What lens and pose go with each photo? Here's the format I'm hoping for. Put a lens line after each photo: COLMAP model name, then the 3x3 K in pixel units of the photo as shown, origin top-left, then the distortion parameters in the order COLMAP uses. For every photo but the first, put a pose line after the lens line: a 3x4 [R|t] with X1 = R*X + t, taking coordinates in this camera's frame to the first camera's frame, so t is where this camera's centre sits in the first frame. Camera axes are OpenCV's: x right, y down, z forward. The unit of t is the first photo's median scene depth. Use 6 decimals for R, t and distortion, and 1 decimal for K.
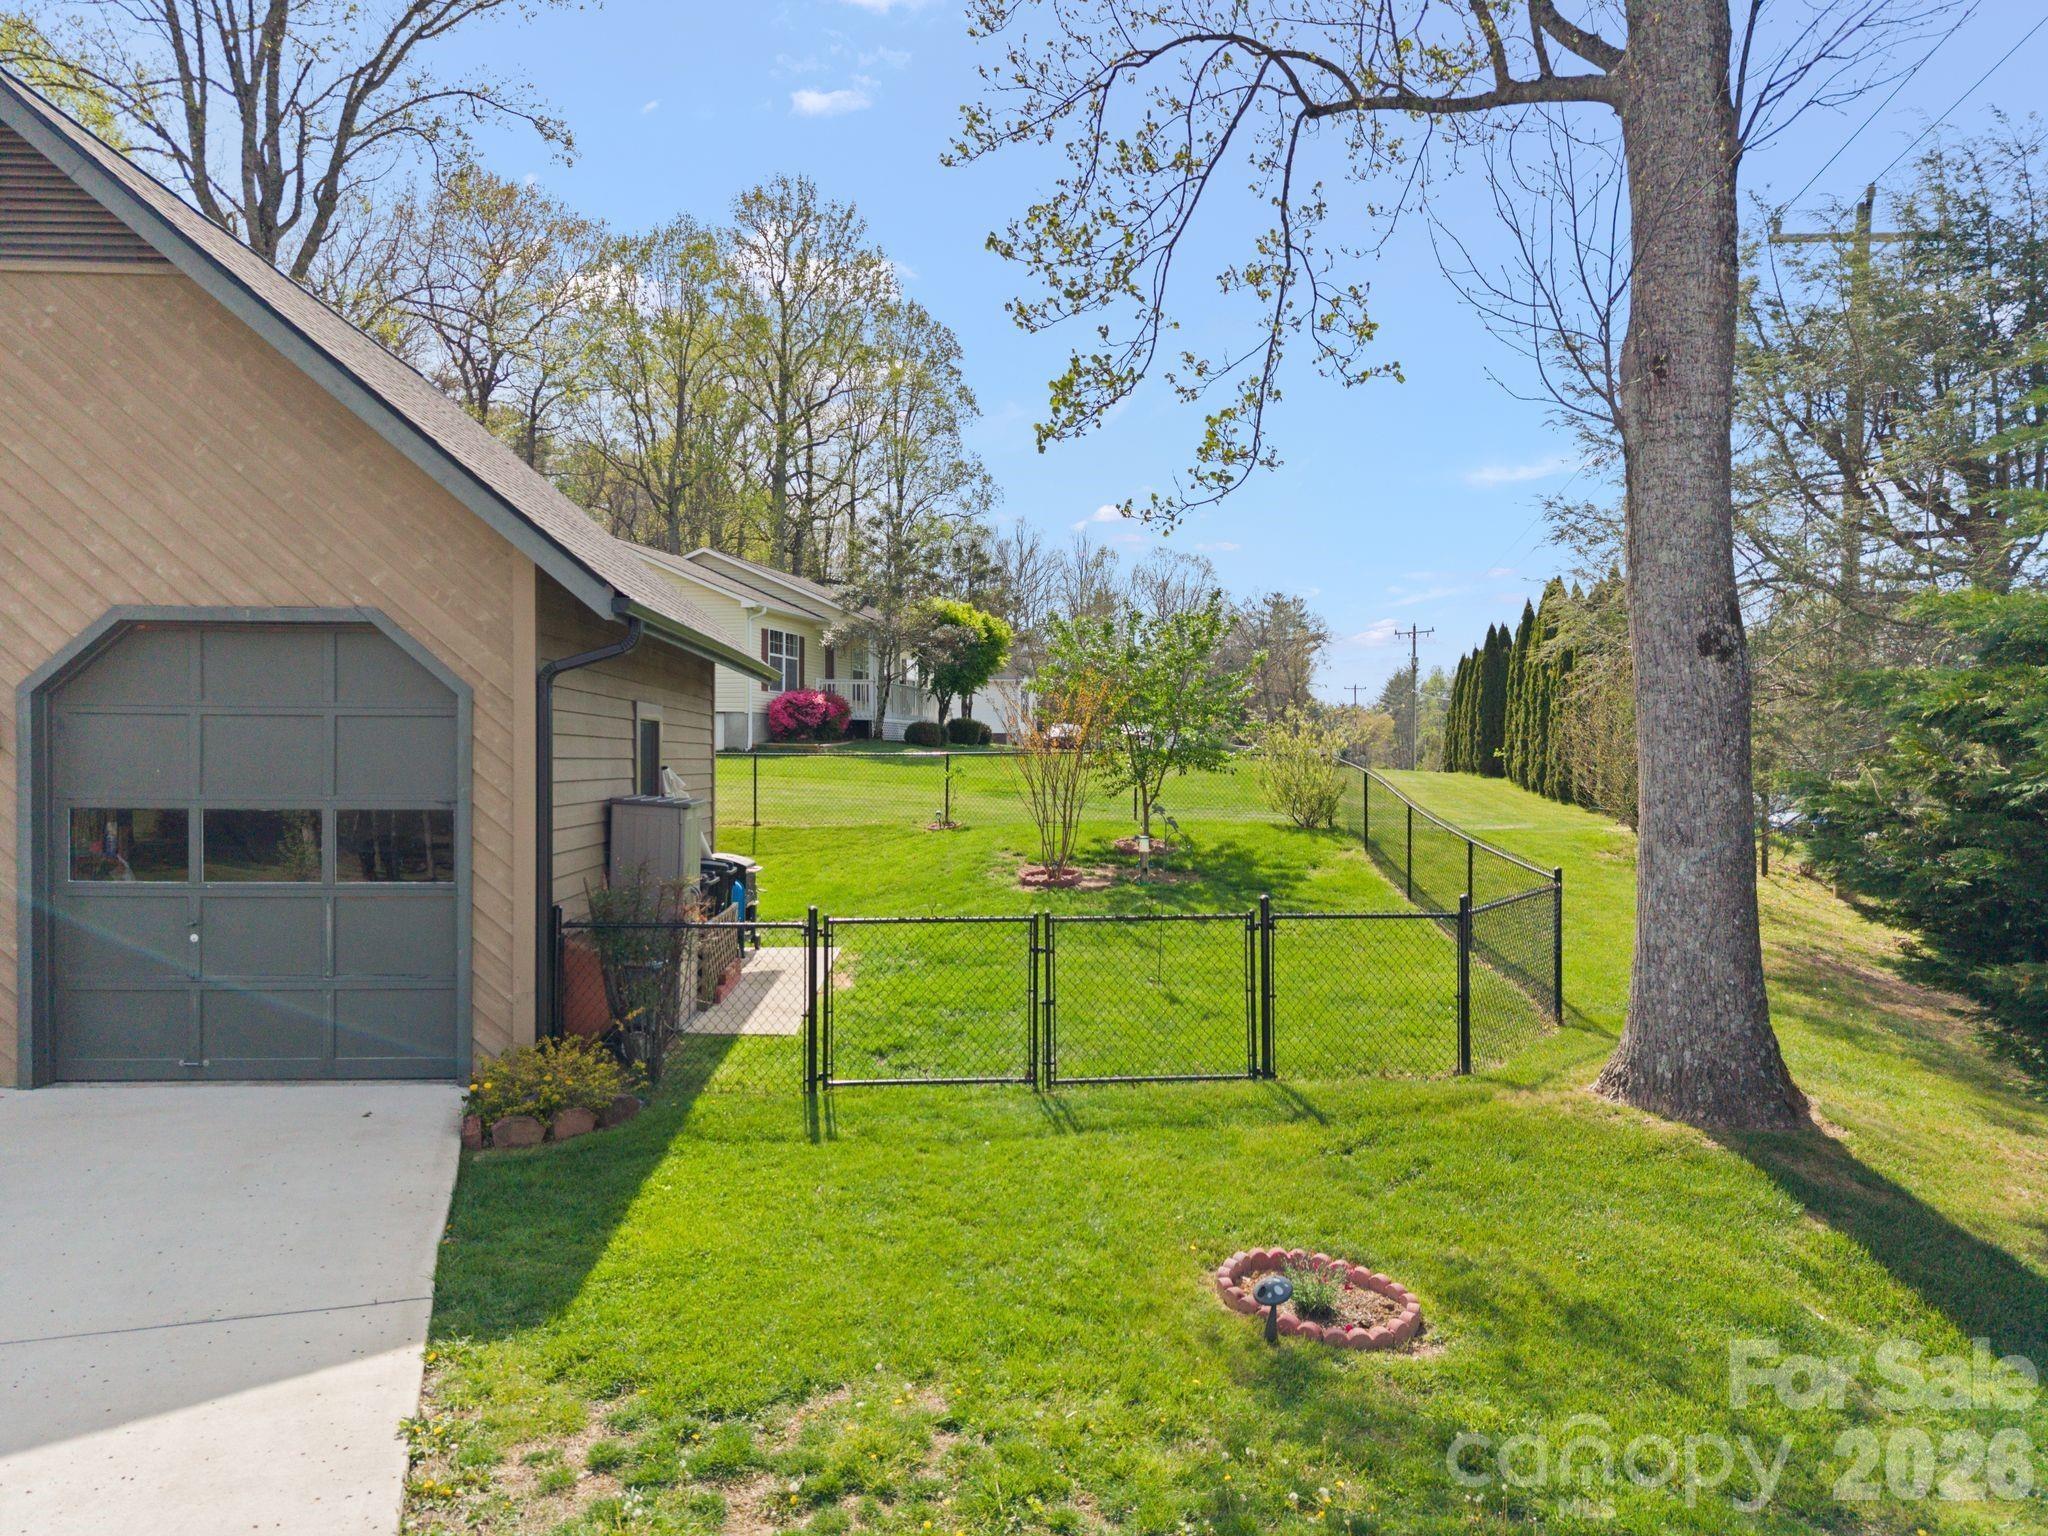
lens RADIAL K [[1411.0, 0, 1024.0], [0, 1411.0, 768.0], [0, 0, 1]] dist [0.001034, -0.000305]
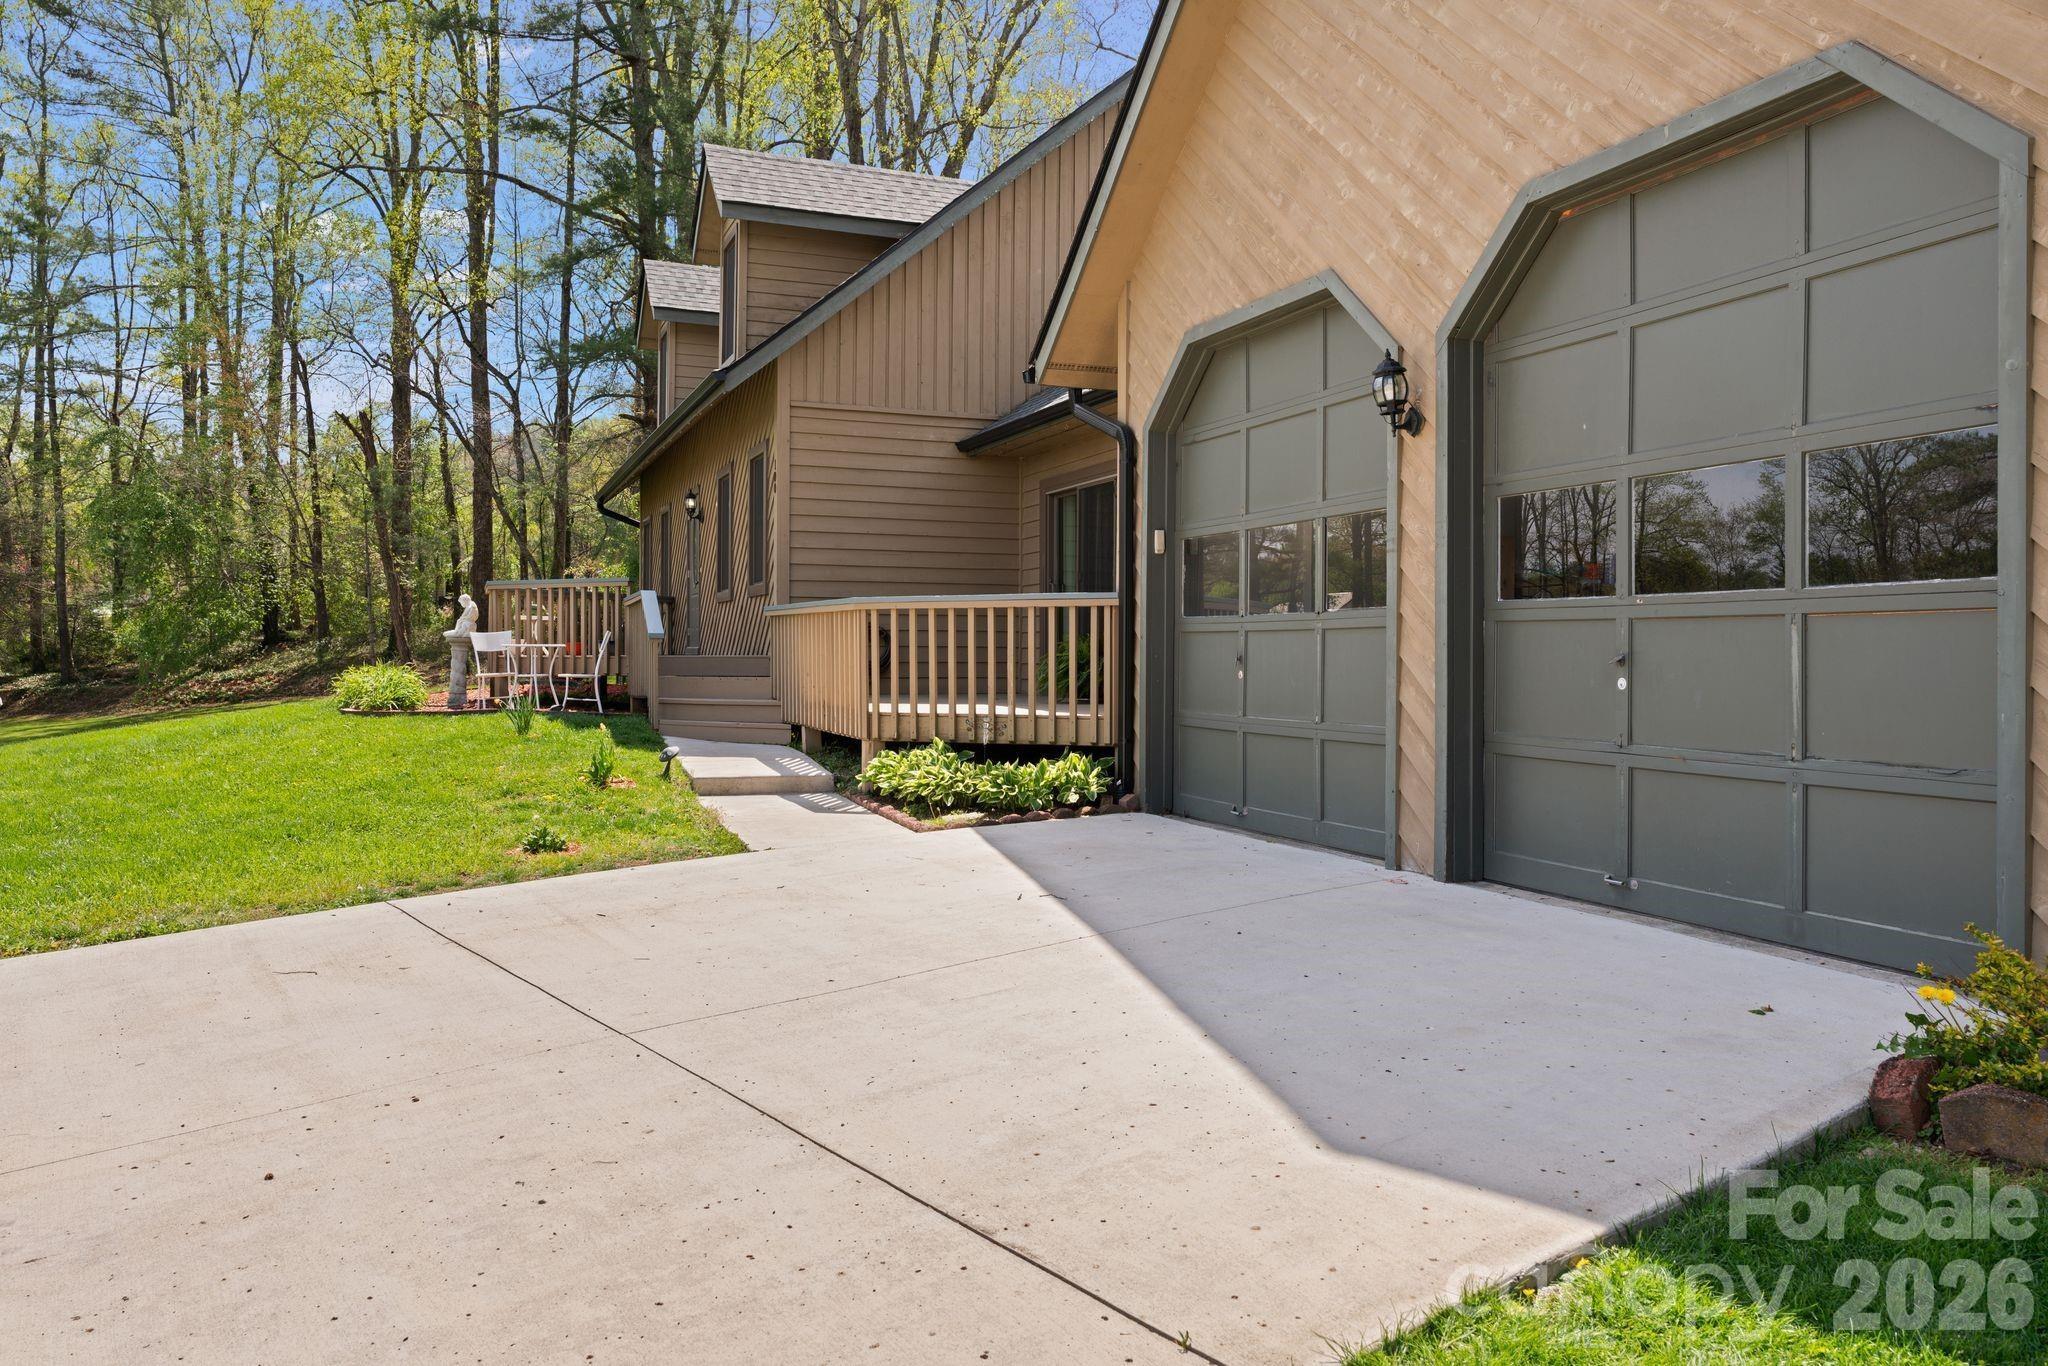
lens RADIAL K [[1490.0, 0, 1024.5], [0, 1490.0, 656.8], [0, 0, 1]] dist [0.000789, 0.002780]
pose [[0.308130, -0.001123, -0.951344, -0.034482], [-0.018452, 0.999804, -0.007156, 0.120355], [0.951165, 0.019759, 0.308049, 0.548982]]
